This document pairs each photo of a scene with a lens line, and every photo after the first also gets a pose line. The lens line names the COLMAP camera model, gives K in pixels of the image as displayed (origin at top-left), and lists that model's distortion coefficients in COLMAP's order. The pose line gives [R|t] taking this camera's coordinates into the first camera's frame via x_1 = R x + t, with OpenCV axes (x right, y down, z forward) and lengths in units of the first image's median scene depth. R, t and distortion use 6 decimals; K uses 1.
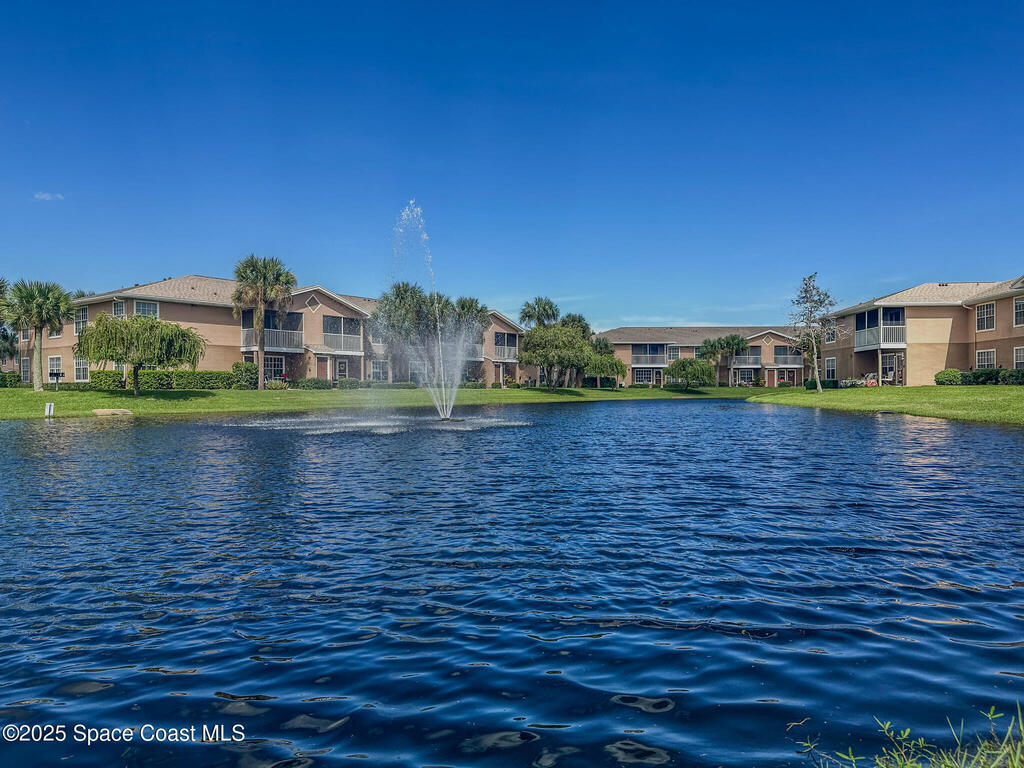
lens RADIAL K [[726.4, 0, 508.5], [0, 726.4, 385.6], [0, 0, 1]] dist [0.002195, -0.000528]
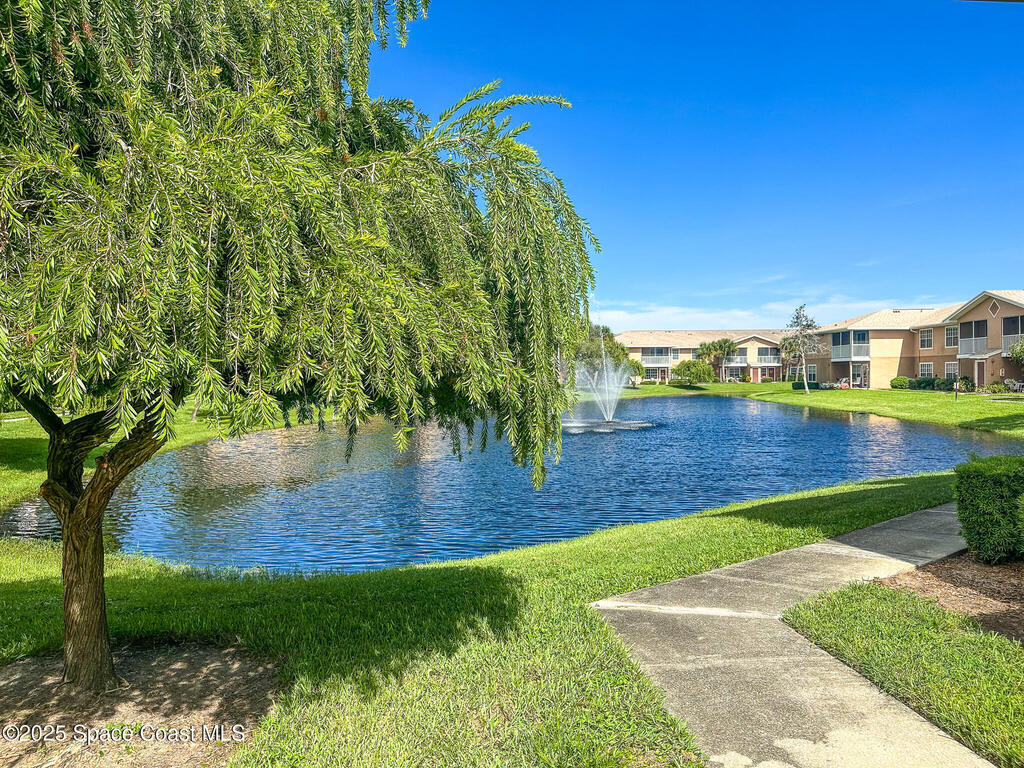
lens RADIAL K [[726.4, 0, 515.2], [0, 726.4, 381.8], [0, 0, 1]] dist [0.002195, -0.000528]
pose [[0.998345, -0.004183, 0.057365, -0.179274], [0.003391, 0.999898, 0.013901, -0.030945], [-0.057417, -0.013683, 0.998257, -0.296083]]
